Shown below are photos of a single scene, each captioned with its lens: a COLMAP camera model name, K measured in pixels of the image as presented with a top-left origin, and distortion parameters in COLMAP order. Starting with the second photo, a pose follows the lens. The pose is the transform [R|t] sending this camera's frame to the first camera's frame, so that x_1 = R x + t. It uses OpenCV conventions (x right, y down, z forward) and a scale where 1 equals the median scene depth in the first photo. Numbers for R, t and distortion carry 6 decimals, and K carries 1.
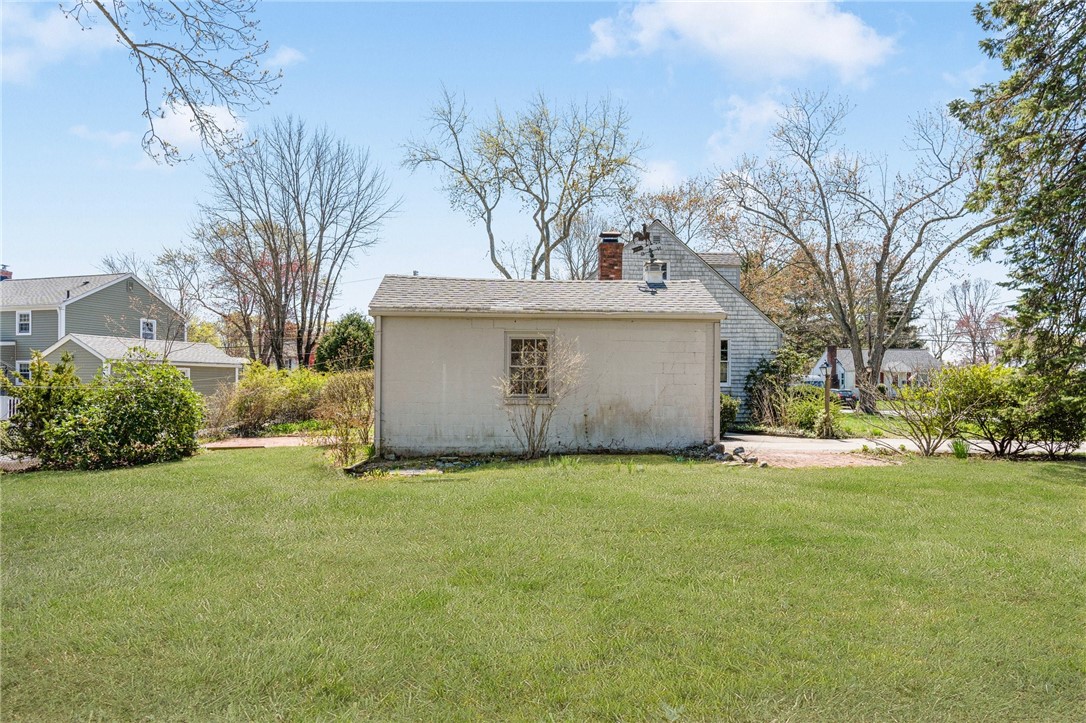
lens RADIAL K [[669.9, 0, 523.9], [0, 669.9, 396.3], [0, 0, 1]] dist [-0.006079, 0.003716]
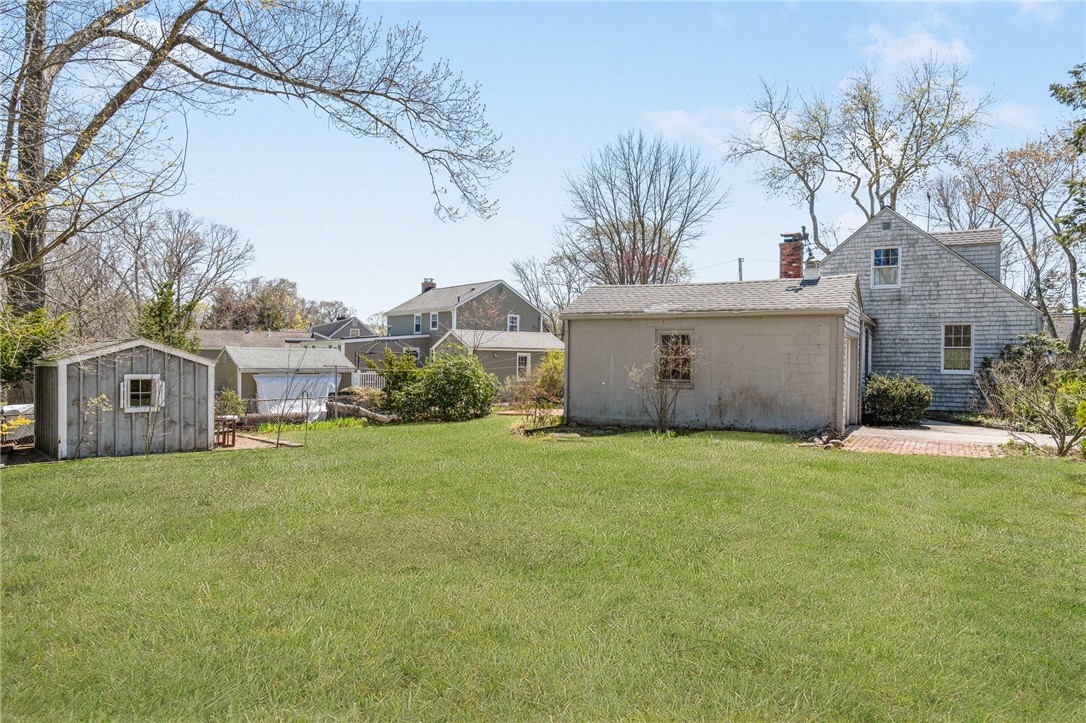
lens RADIAL K [[669.9, 0, 547.4], [0, 669.9, 371.5], [0, 0, 1]] dist [-0.006079, 0.003716]
pose [[0.853075, 0.012174, -0.521647, 0.365051], [-0.015425, 0.999879, -0.001890, -0.009905], [0.521561, 0.009658, 0.853160, -0.139196]]
